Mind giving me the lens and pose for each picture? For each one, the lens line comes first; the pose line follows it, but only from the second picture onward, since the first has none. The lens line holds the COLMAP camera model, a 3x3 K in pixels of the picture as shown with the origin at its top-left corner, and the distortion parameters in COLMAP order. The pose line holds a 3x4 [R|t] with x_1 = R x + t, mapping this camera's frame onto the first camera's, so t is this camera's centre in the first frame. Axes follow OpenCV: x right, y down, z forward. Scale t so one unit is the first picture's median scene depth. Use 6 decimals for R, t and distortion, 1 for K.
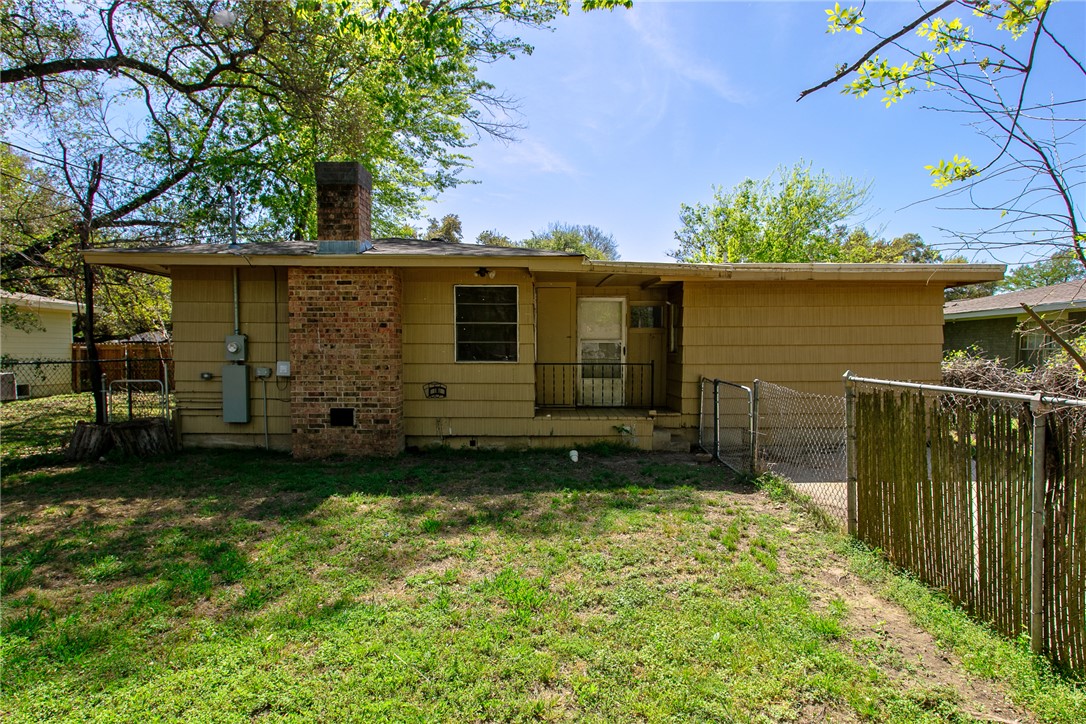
lens RADIAL K [[543.1, 0, 543.4], [0, 543.1, 355.5], [0, 0, 1]] dist [0.001178, -0.000061]
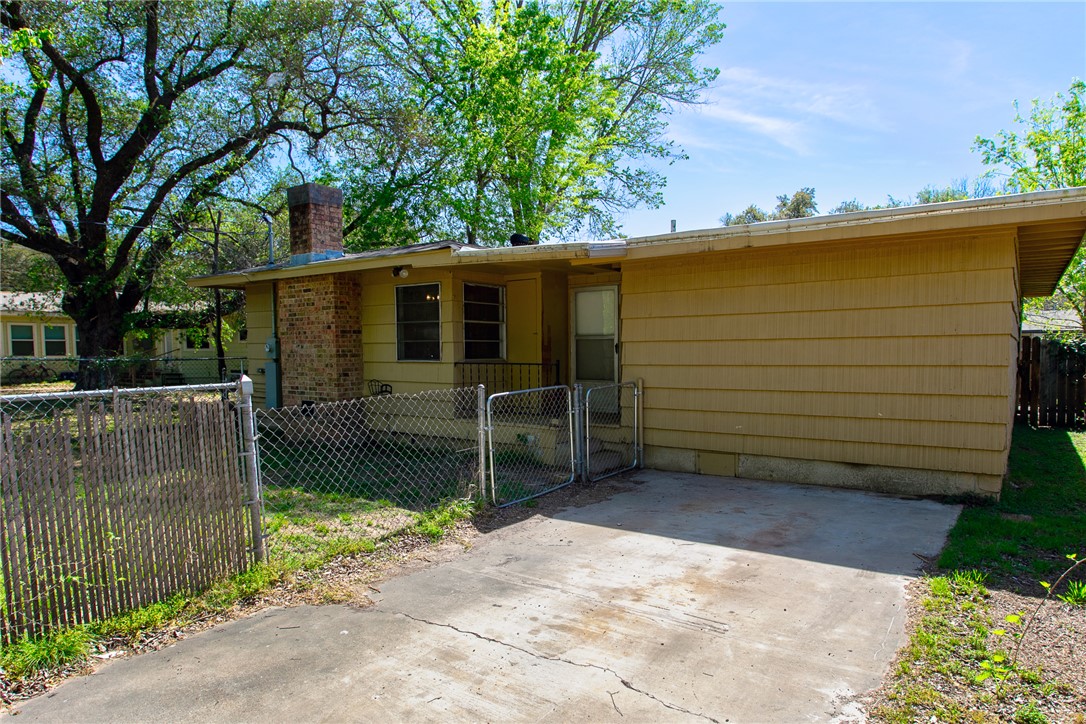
lens RADIAL K [[592.6, 0, 543.6], [0, 592.6, 362.0], [0, 0, 1]] dist [-0.001438, -0.000117]
pose [[0.845411, 0.005897, -0.534083, 0.682221], [-0.001782, 0.999965, 0.008220, 0.004221], [0.534113, -0.005998, 0.845392, 0.204068]]
